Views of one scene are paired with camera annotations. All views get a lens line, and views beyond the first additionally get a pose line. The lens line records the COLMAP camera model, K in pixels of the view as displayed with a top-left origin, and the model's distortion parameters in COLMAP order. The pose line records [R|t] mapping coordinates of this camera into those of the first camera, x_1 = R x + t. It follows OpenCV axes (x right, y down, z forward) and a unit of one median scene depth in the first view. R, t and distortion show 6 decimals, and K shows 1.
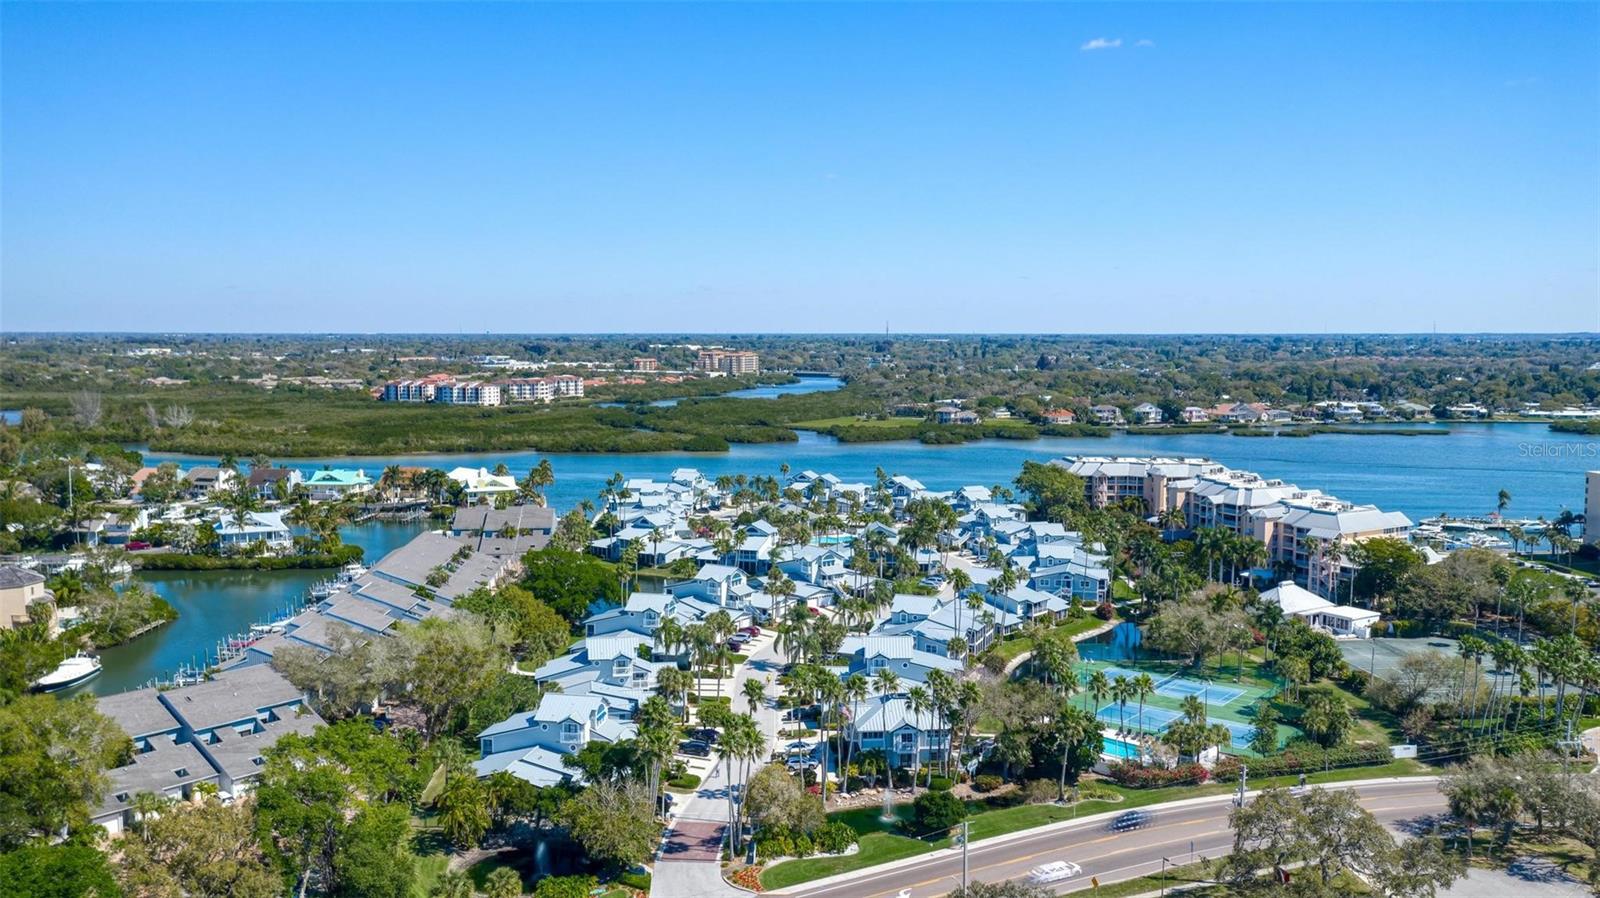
lens RADIAL K [[1313.5, 0, 798.2], [0, 1313.5, 452.7], [0, 0, 1]] dist [0.003422, 0.015488]
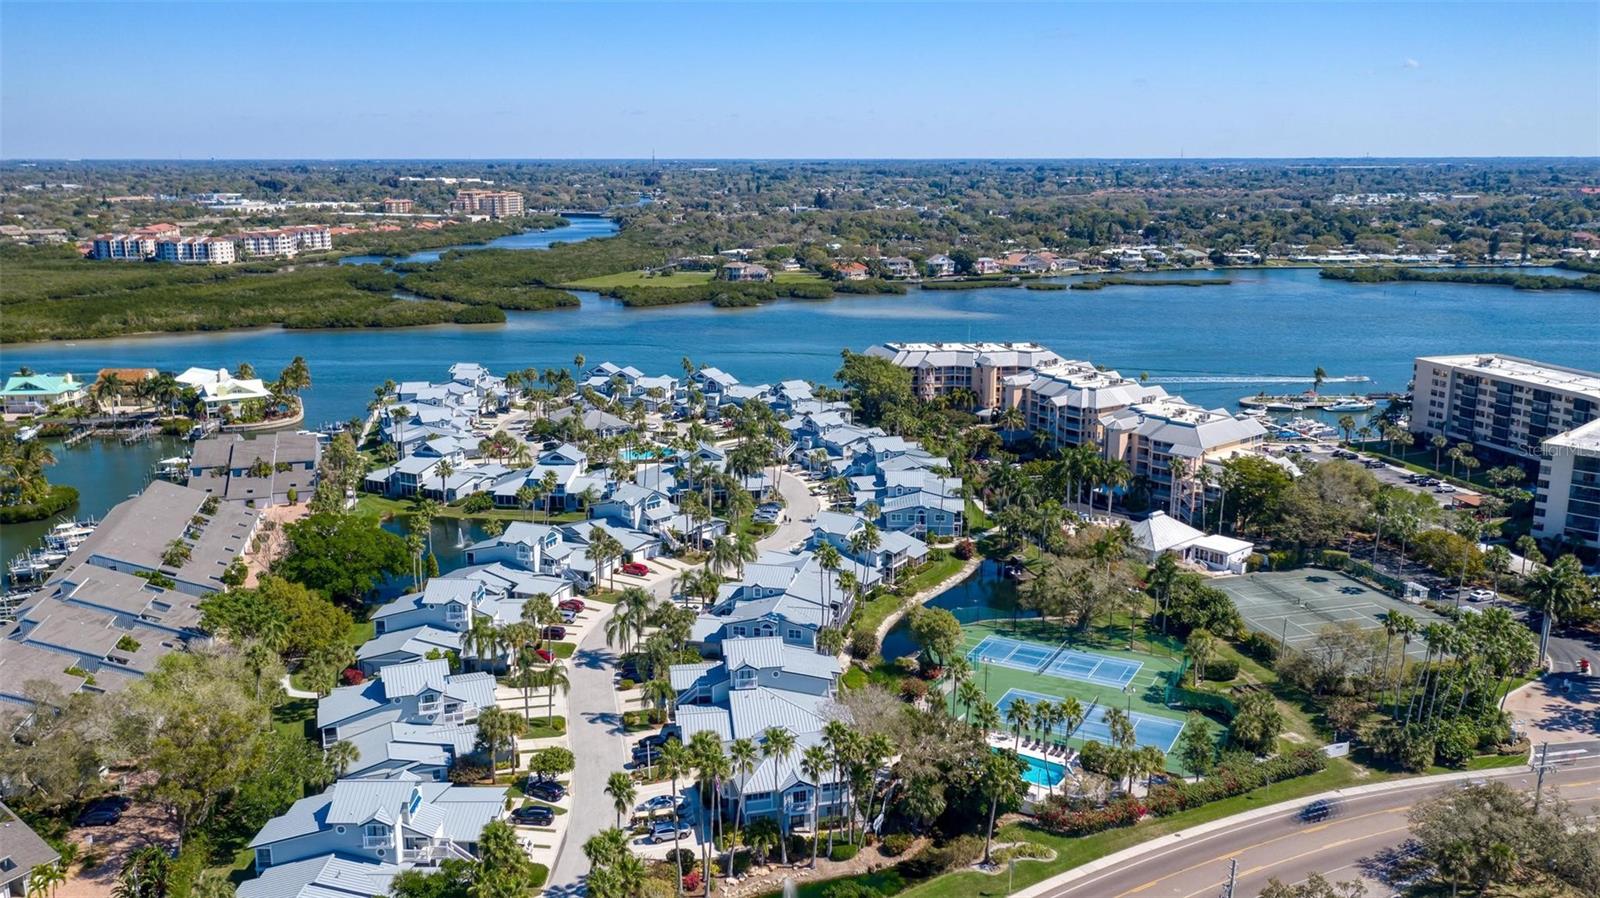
lens RADIAL K [[1313.5, 0, 800.7], [0, 1313.5, 447.4], [0, 0, 1]] dist [0.003422, 0.015488]
pose [[0.983737, -0.041898, 0.174660, -0.027161], [0.019142, 0.991330, 0.129991, -0.056556], [-0.178592, -0.124534, 0.976010, 0.116165]]
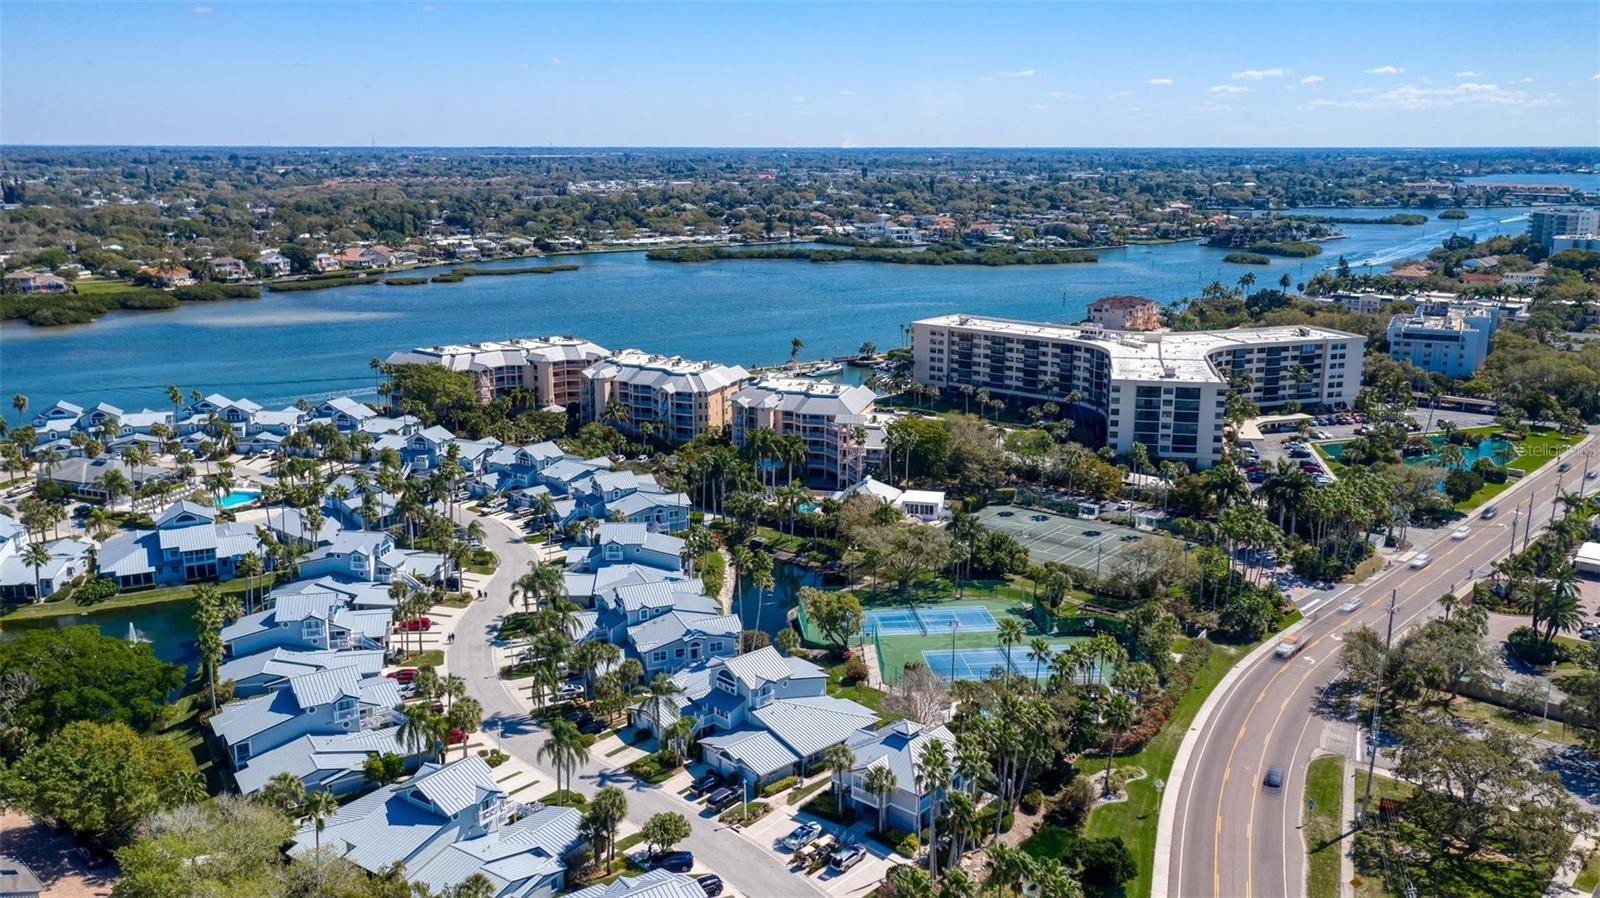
lens RADIAL K [[1313.5, 0, 800.0], [0, 1313.5, 449.9], [0, 0, 1]] dist [0.003422, 0.015488]
pose [[0.701783, -0.160181, 0.694149, -0.279336], [0.061654, 0.984394, 0.164826, -0.071057], [-0.709718, -0.072876, 0.700707, 0.263880]]
